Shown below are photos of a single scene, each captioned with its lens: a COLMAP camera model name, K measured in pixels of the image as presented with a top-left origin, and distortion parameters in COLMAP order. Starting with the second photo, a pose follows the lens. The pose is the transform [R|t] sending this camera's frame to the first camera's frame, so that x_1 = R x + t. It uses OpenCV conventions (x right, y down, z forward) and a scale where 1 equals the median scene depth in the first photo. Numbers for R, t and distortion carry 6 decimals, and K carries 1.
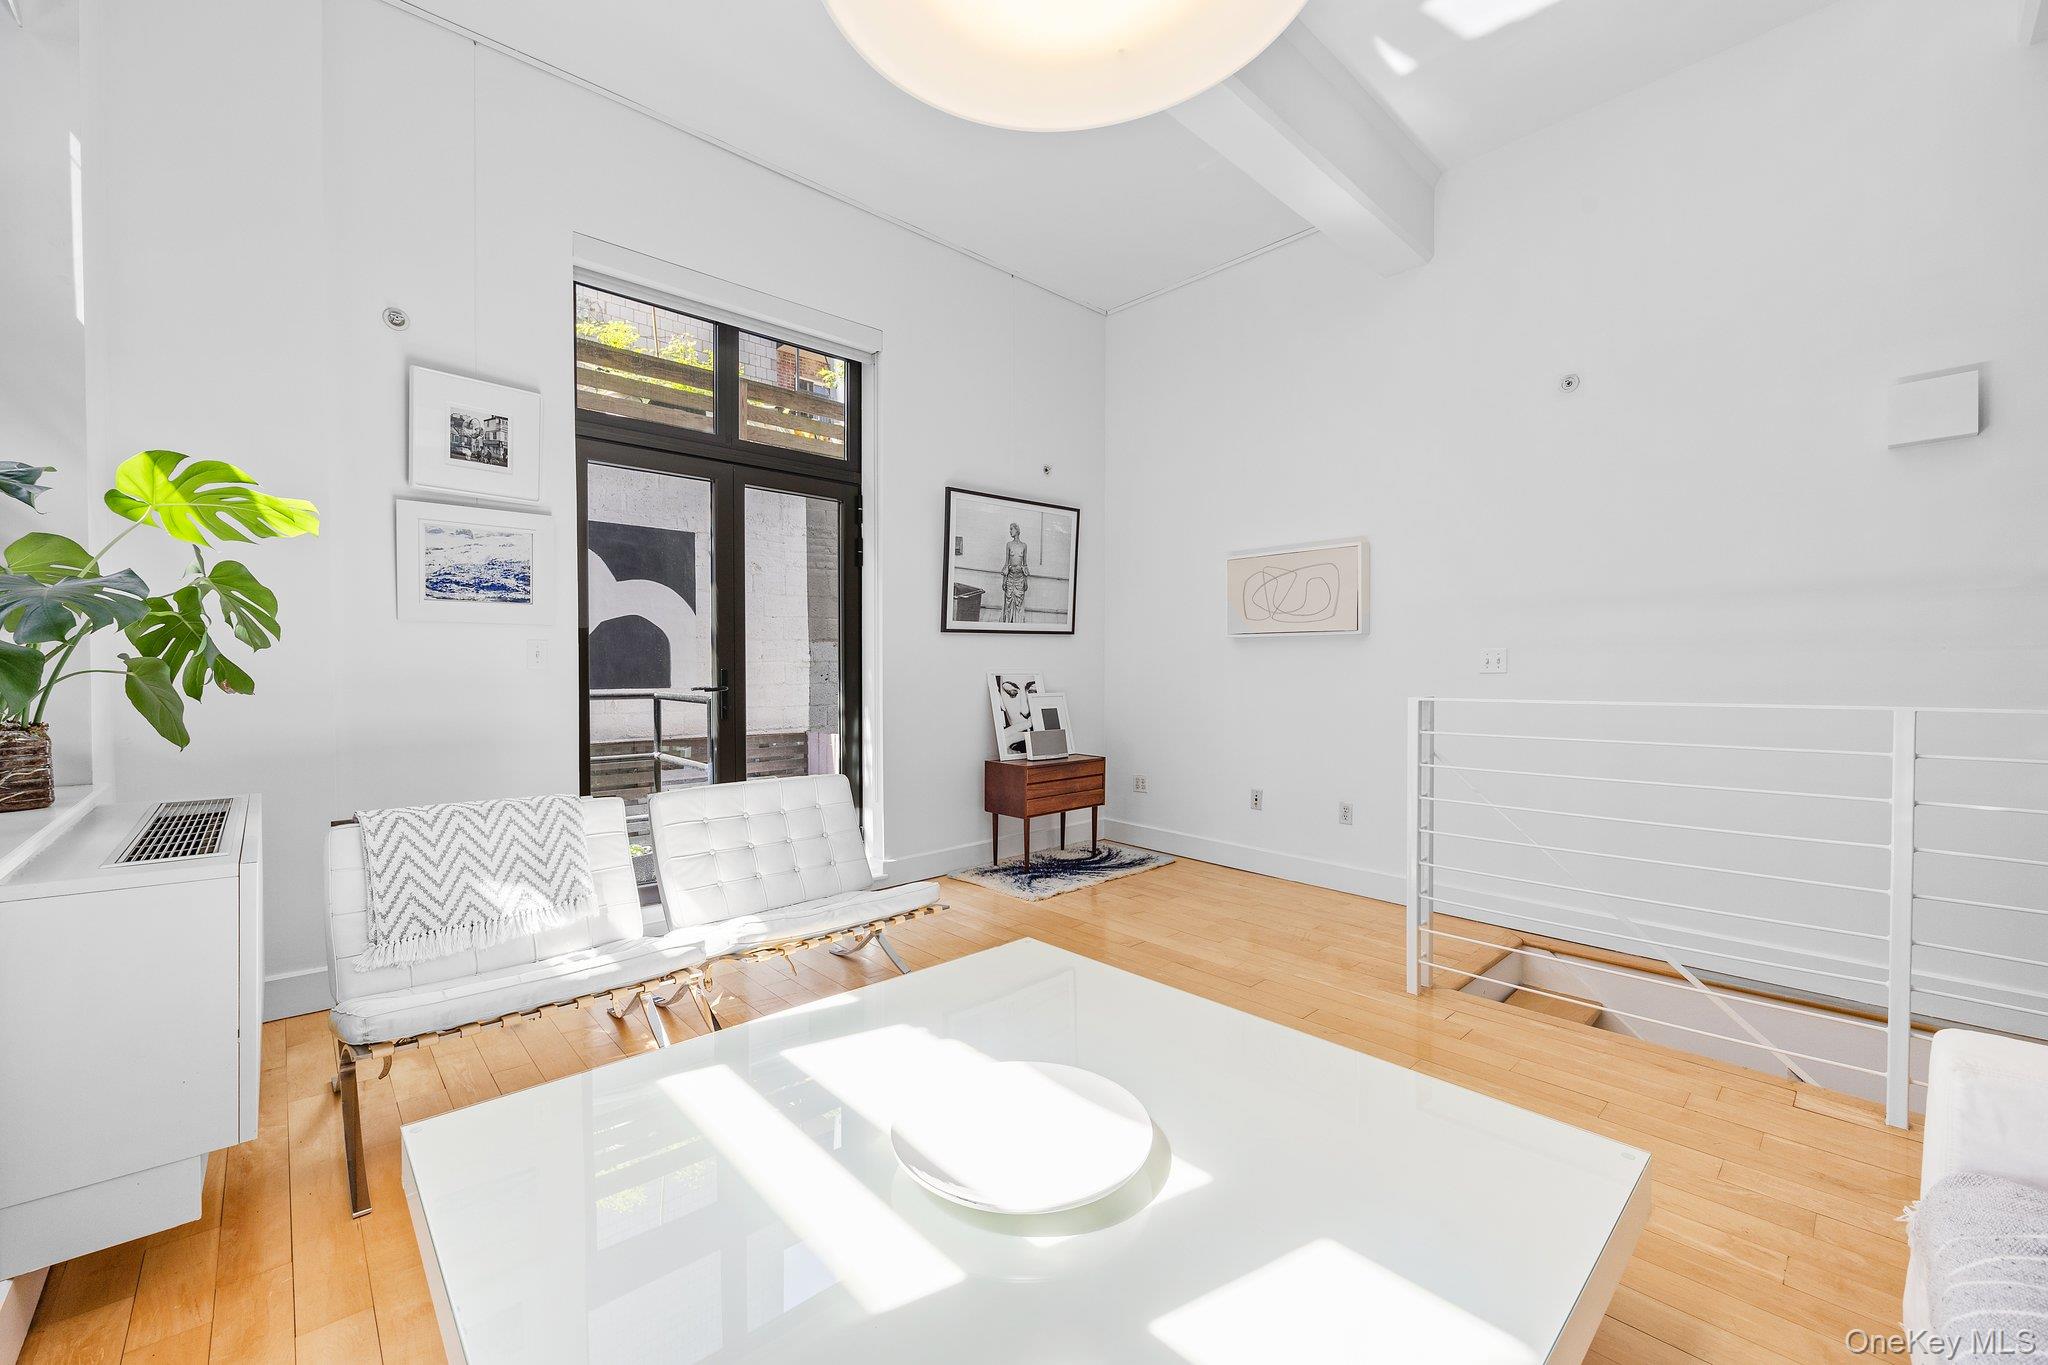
lens RADIAL K [[831.8, 0, 1024.6], [0, 831.8, 685.1], [0, 0, 1]] dist [-0.002825, -0.000904]
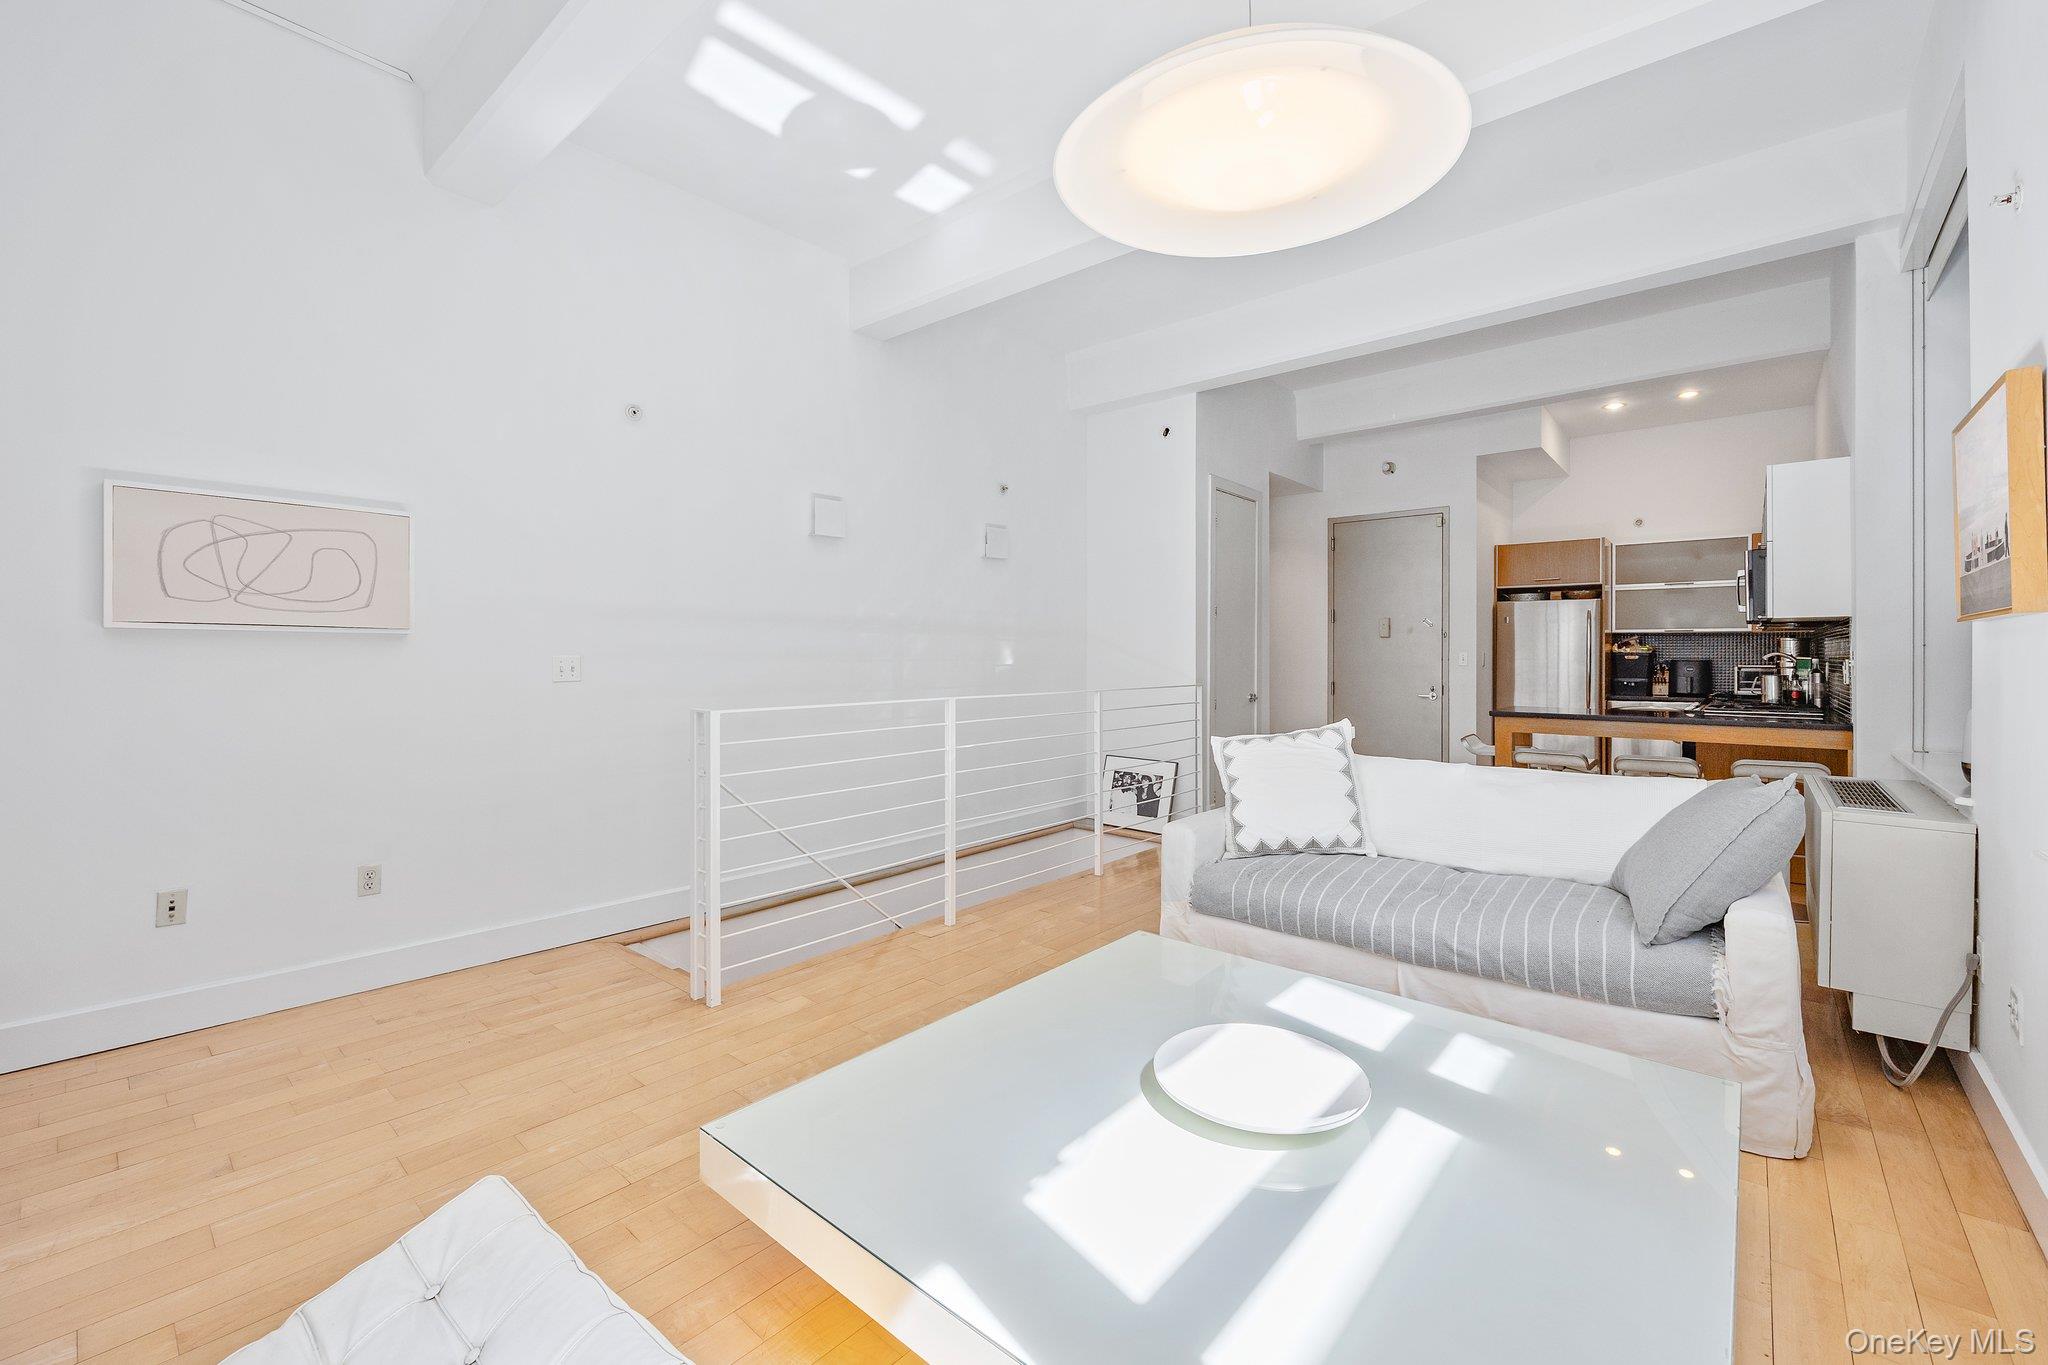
lens RADIAL K [[831.8, 0, 1069.5], [0, 831.8, 650.4], [0, 0, 1]] dist [-0.002825, -0.000904]
pose [[-0.144548, 0.004491, 0.989488, -0.397384], [0.011597, 0.999929, -0.002844, -0.034566], [-0.989430, 0.011064, -0.144590, 0.478051]]
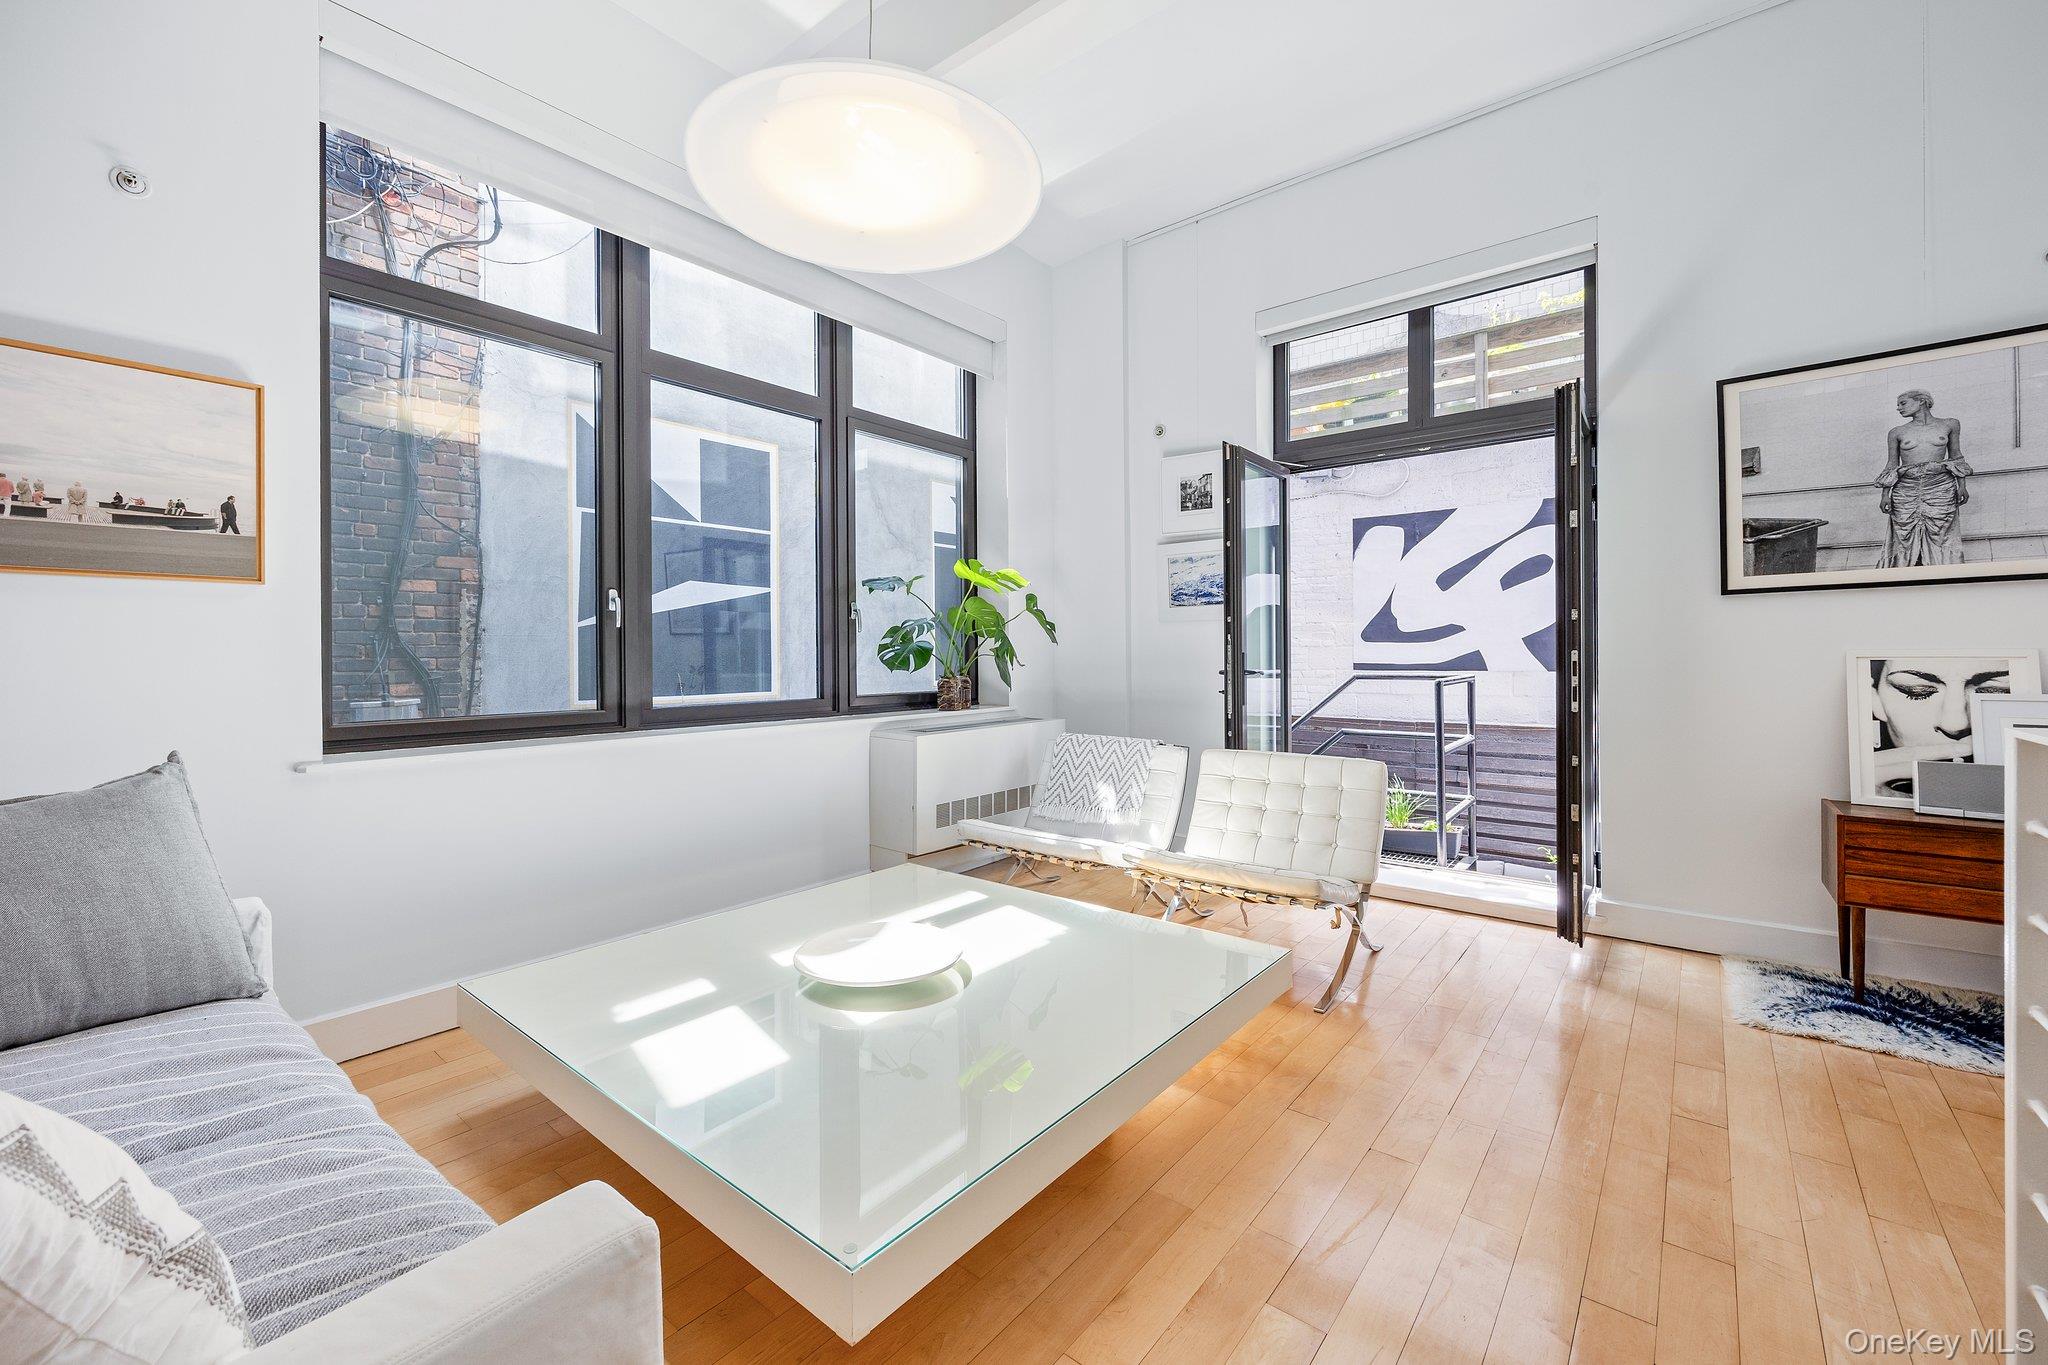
lens RADIAL K [[831.8, 0, 1015.3], [0, 831.8, 662.9], [0, 0, 1]] dist [-0.002825, -0.000904]
pose [[0.122780, 0.003899, -0.992426, 0.505822], [-0.018472, 0.999828, 0.001643, 0.000974], [0.992262, 0.018131, 0.122831, 0.351964]]
